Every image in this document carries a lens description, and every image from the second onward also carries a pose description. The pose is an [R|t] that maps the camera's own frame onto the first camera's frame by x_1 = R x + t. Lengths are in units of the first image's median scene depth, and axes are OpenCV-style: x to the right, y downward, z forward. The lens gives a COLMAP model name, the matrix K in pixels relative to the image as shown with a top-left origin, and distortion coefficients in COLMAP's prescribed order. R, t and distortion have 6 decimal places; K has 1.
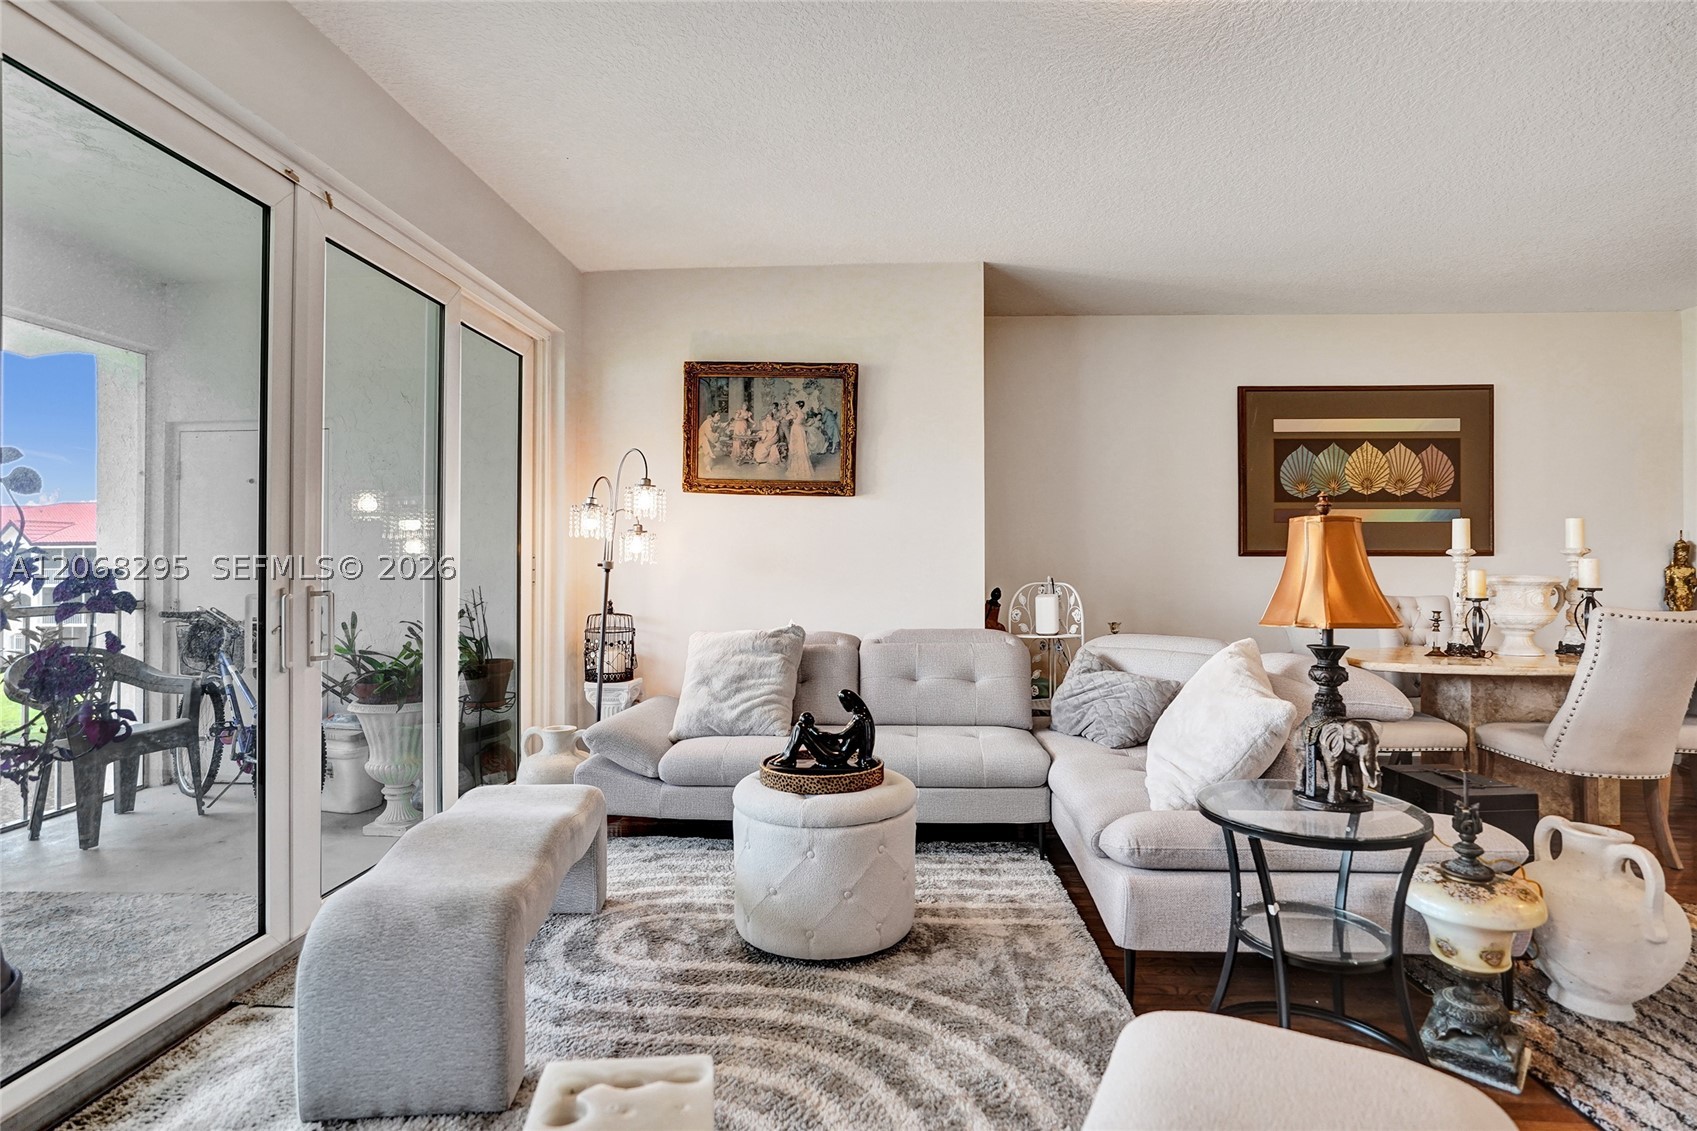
lens RADIAL K [[863.5, 0, 847.0], [0, 863.5, 547.6], [0, 0, 1]] dist [-0.035165, 0.022577]
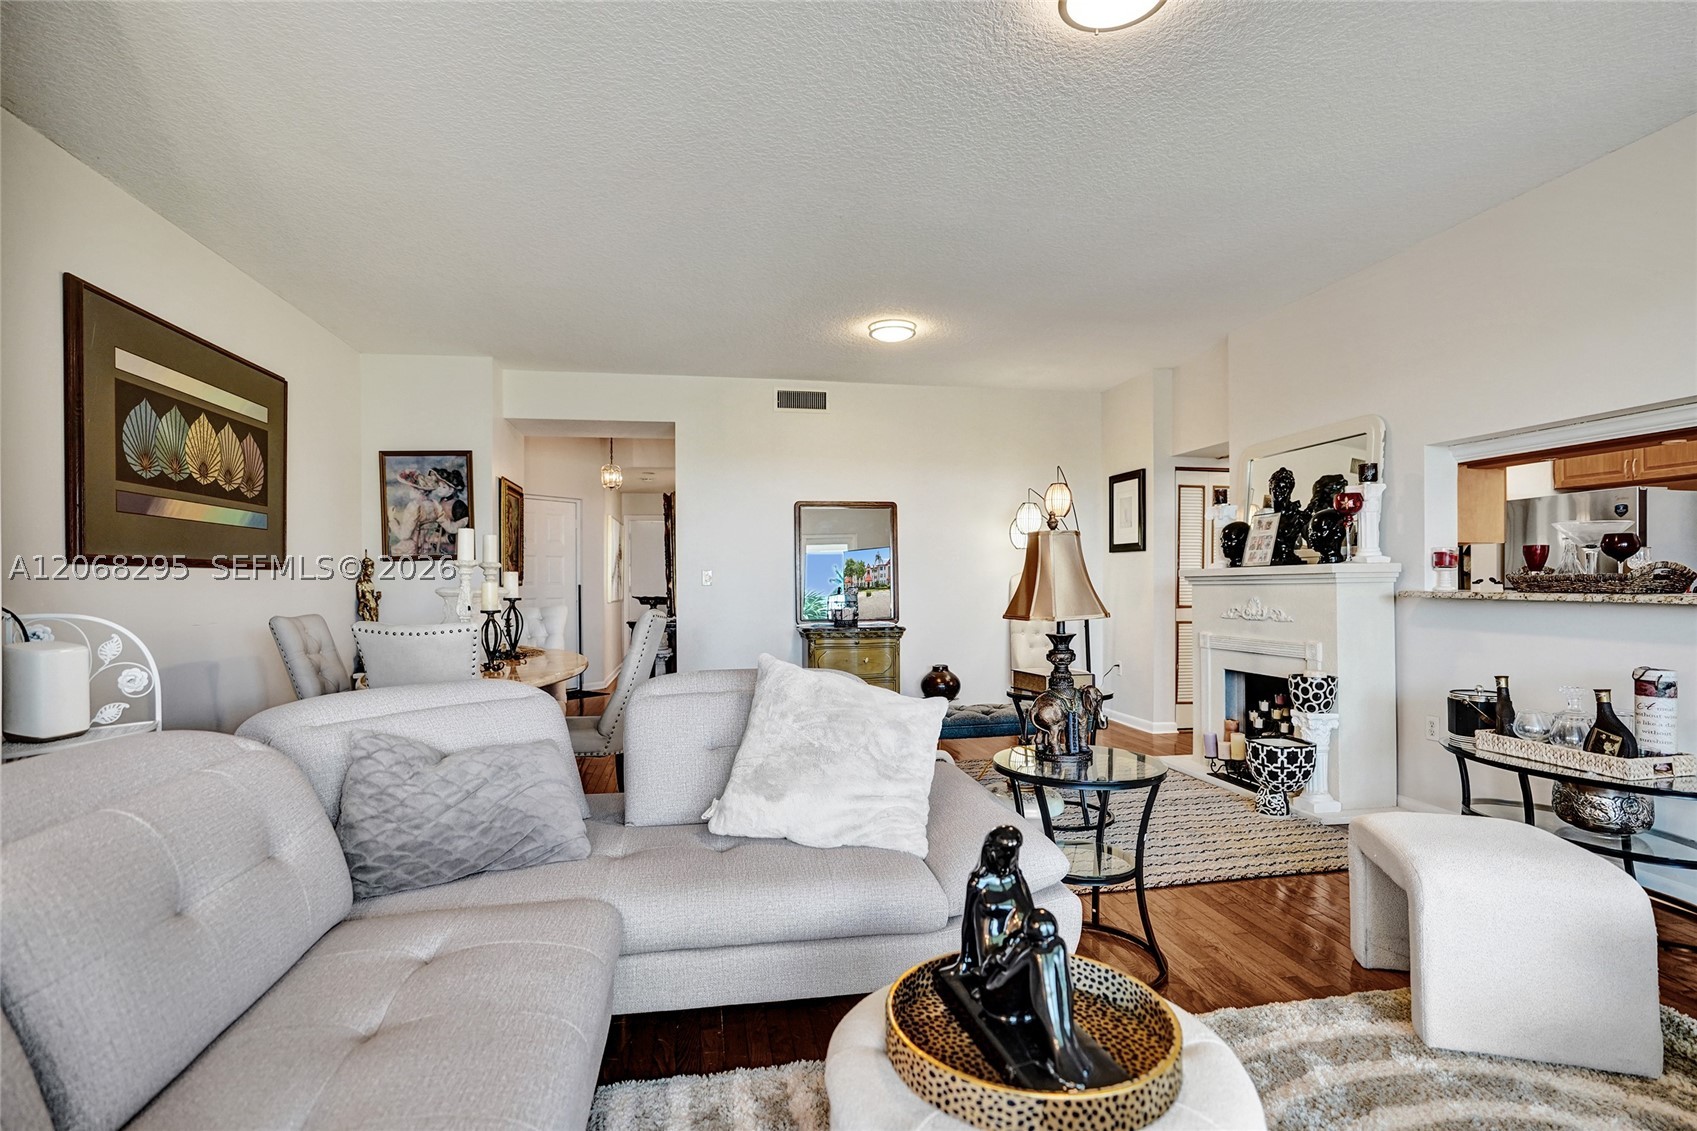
lens RADIAL K [[804.8, 0, 847.6], [0, 804.8, 577.0], [0, 0, 1]] dist [-0.104240, 0.044613]
pose [[-0.243827, 0.005332, 0.969804, -0.232436], [-0.009909, 0.999919, -0.007989, 0.024191], [-0.969768, -0.011558, -0.243754, 0.829269]]
